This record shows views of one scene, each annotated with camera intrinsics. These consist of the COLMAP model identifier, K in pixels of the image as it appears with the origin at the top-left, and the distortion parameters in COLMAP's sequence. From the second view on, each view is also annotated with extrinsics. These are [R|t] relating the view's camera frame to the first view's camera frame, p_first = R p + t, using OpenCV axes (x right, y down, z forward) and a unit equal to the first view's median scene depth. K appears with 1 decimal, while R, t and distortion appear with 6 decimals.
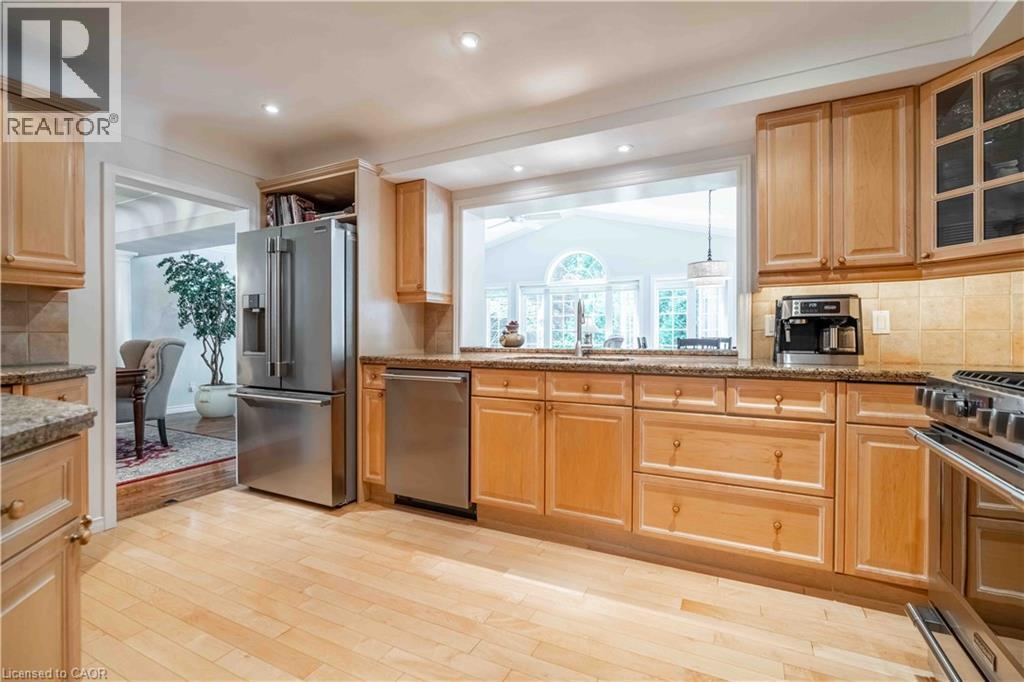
lens RADIAL K [[460.0, 0, 514.2], [0, 460.0, 340.1], [0, 0, 1]] dist [-0.011308, 0.000368]
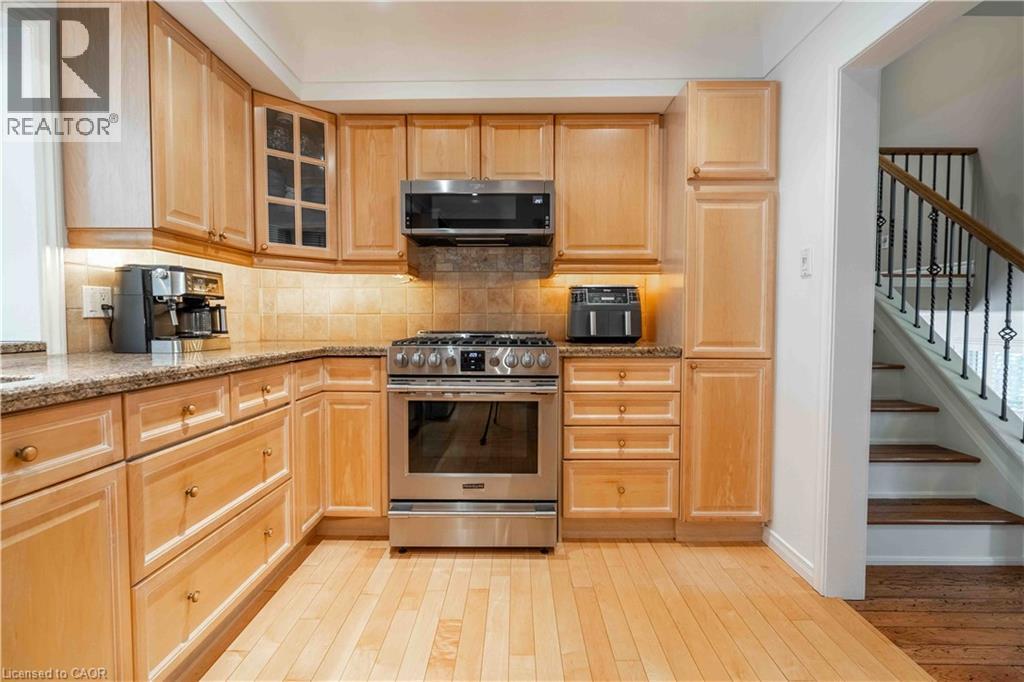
lens RADIAL K [[460.0, 0, 514.2], [0, 460.0, 340.1], [0, 0, 1]] dist [-0.011308, 0.000368]
pose [[-0.431944, -0.039132, 0.901051, -0.380010], [0.007286, 0.998874, 0.046874, -0.003191], [-0.901871, 0.026812, -0.431173, 0.881405]]
